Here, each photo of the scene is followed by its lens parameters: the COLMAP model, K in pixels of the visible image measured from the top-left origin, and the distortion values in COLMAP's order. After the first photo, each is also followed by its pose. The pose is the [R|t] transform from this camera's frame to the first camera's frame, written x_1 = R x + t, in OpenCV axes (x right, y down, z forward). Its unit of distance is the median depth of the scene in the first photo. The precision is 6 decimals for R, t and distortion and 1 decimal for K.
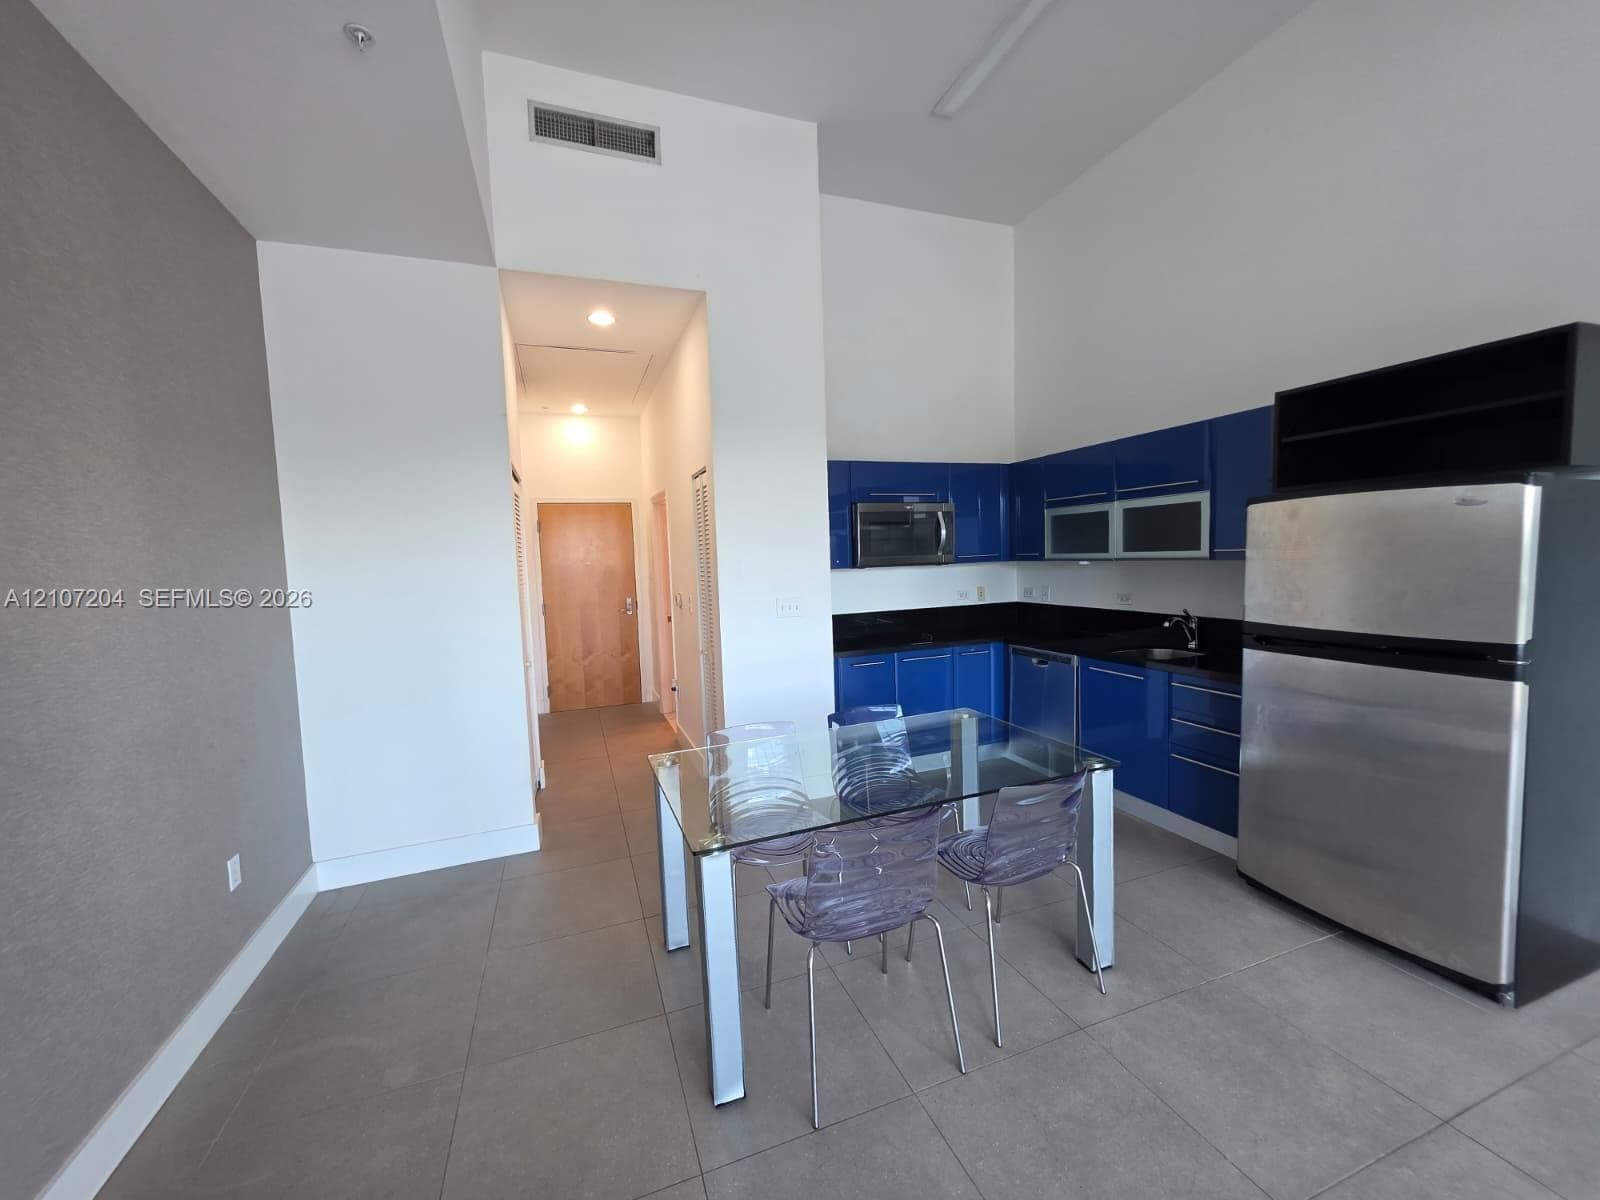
lens RADIAL K [[634.8, 0, 799.2], [0, 634.8, 606.2], [0, 0, 1]] dist [-0.001899, -0.000086]
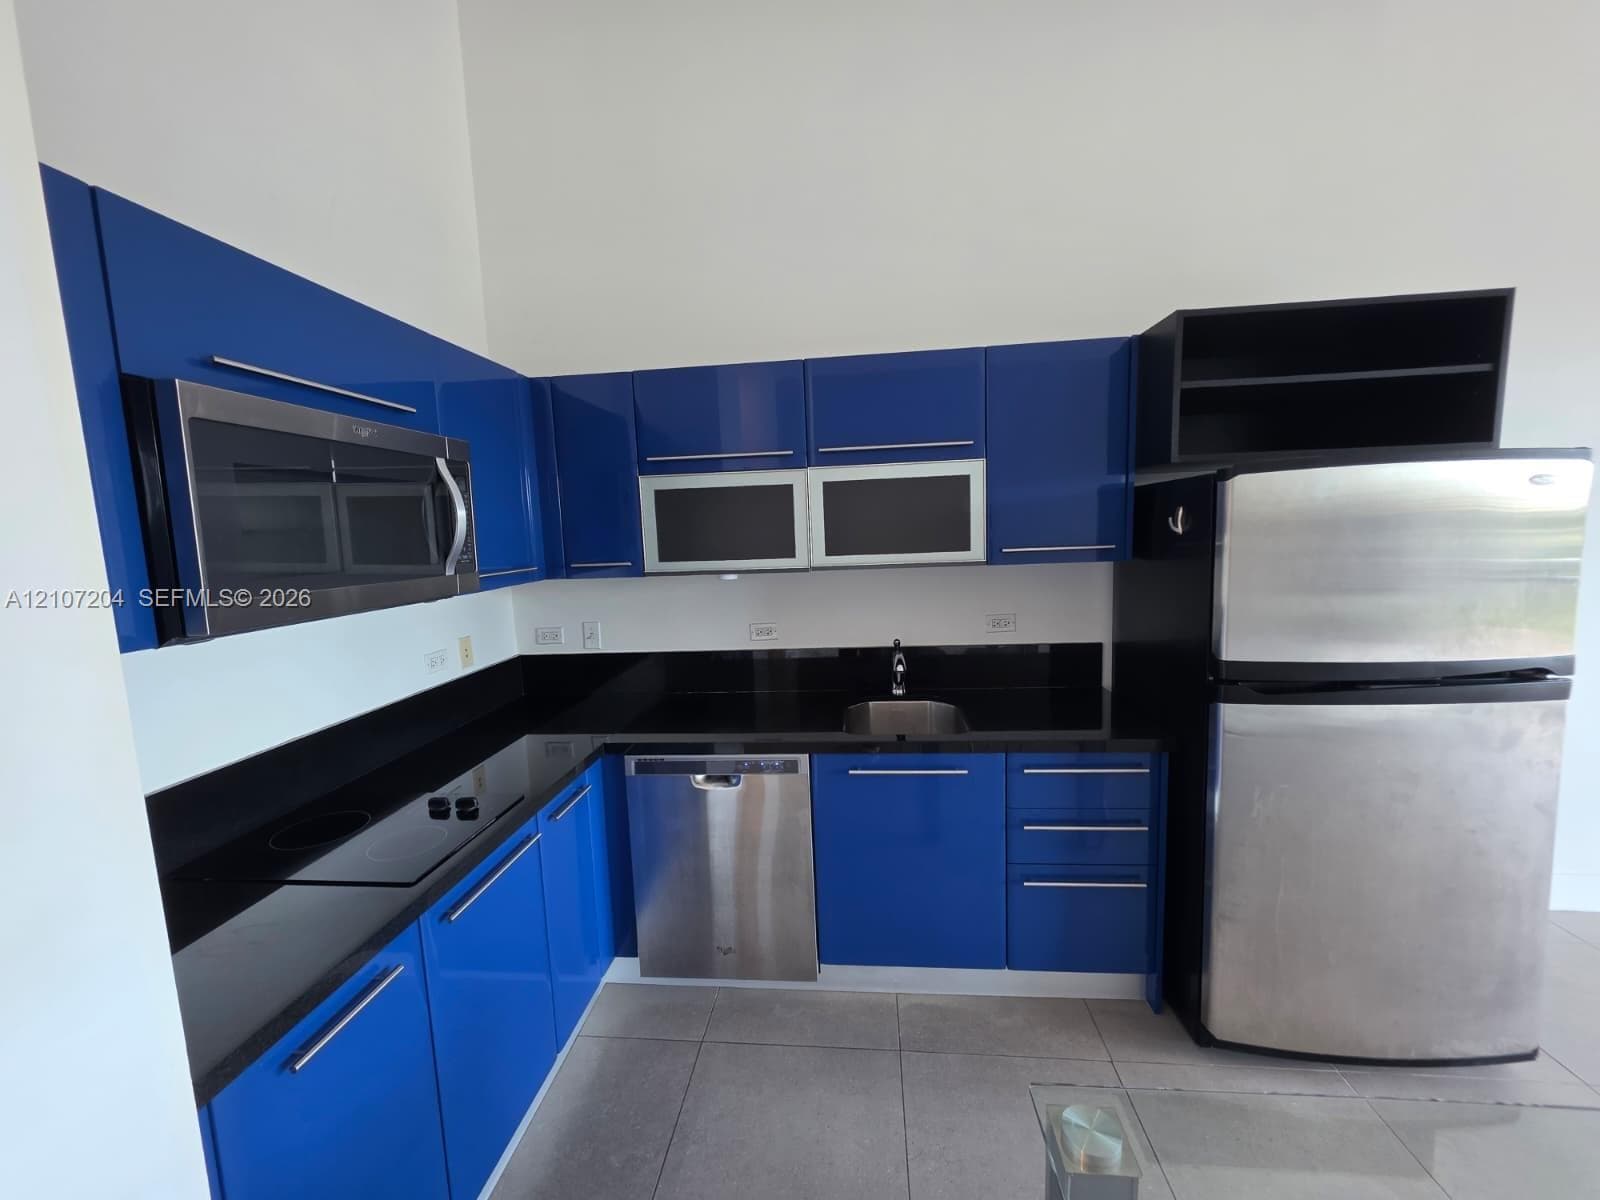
lens RADIAL K [[634.8, 0, 800.6], [0, 634.8, 600.4], [0, 0, 1]] dist [-0.001899, -0.000086]
pose [[0.444087, -0.082902, 0.892140, -0.026156], [0.097407, 0.994276, 0.043906, -0.071793], [-0.890673, 0.067402, 0.449620, 0.748500]]
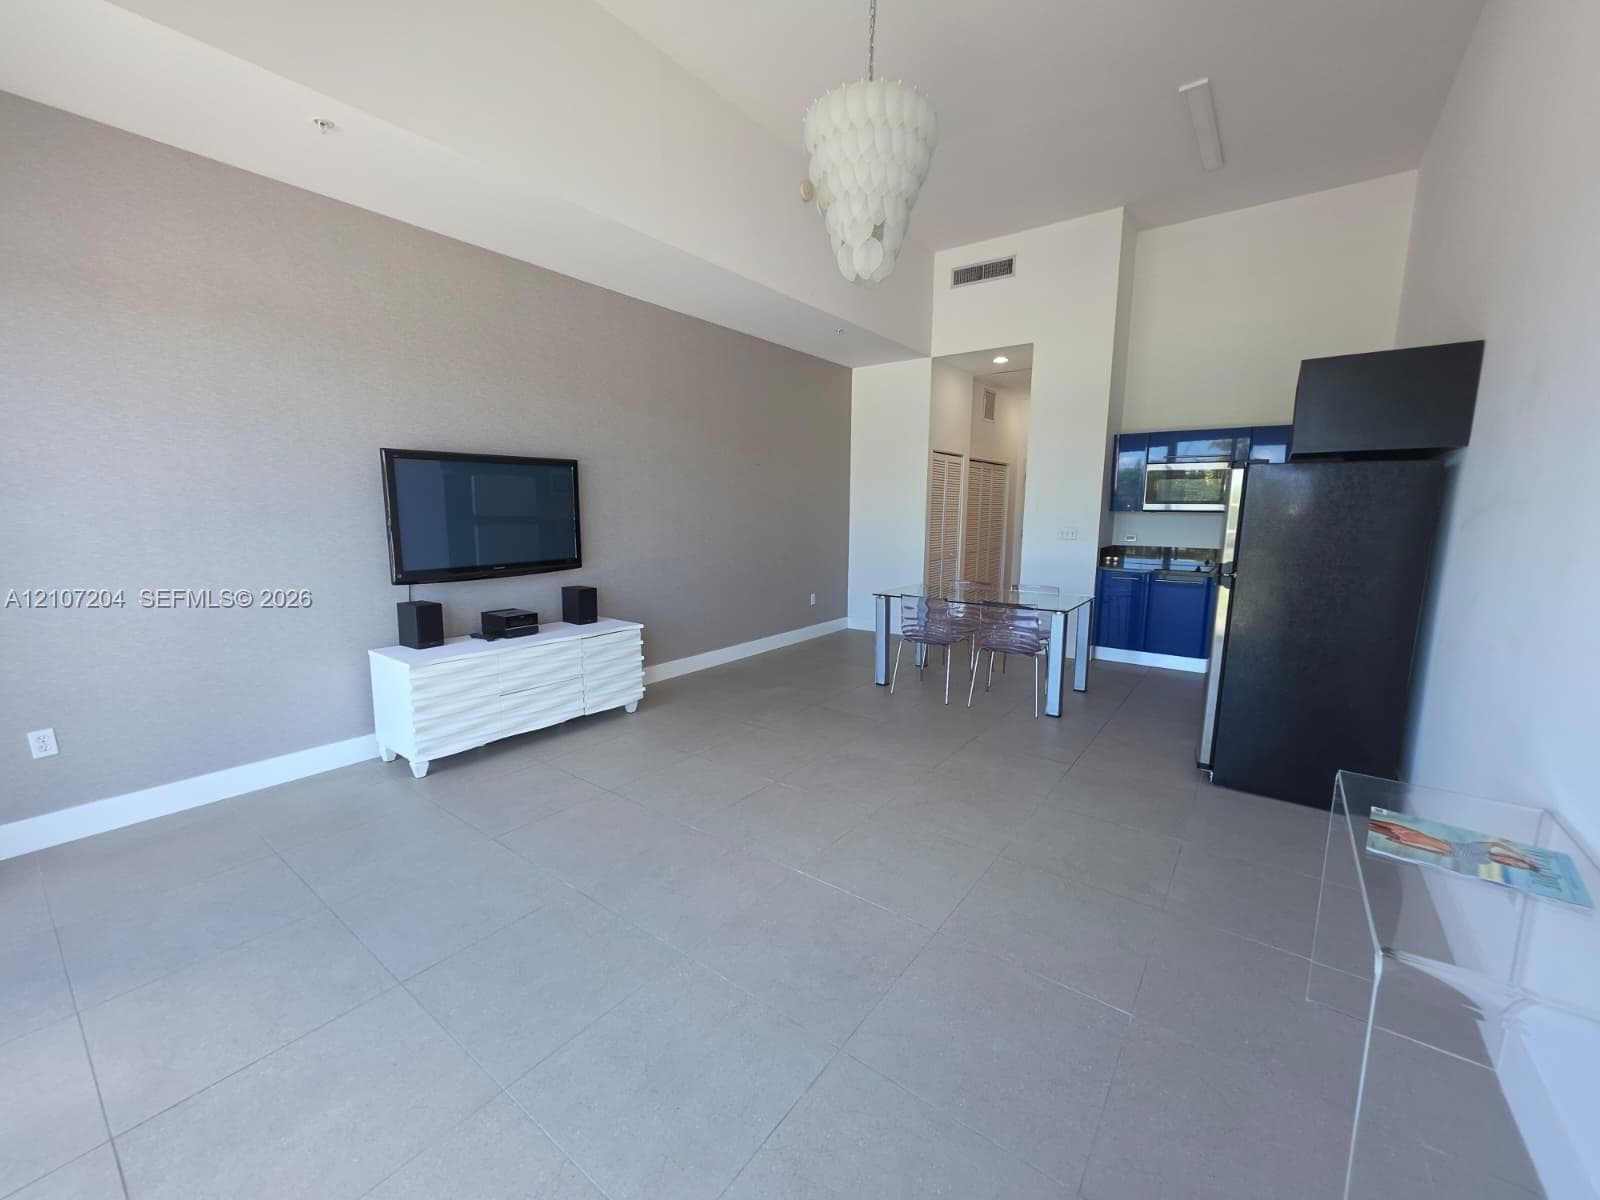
lens RADIAL K [[634.8, 0, 798.9], [0, 634.8, 595.3], [0, 0, 1]] dist [-0.001899, -0.000086]
pose [[0.536770, 0.160468, -0.828328, 0.944953], [-0.093736, 0.987012, 0.130466, 0.013926], [0.838505, 0.007614, 0.544840, -0.417046]]
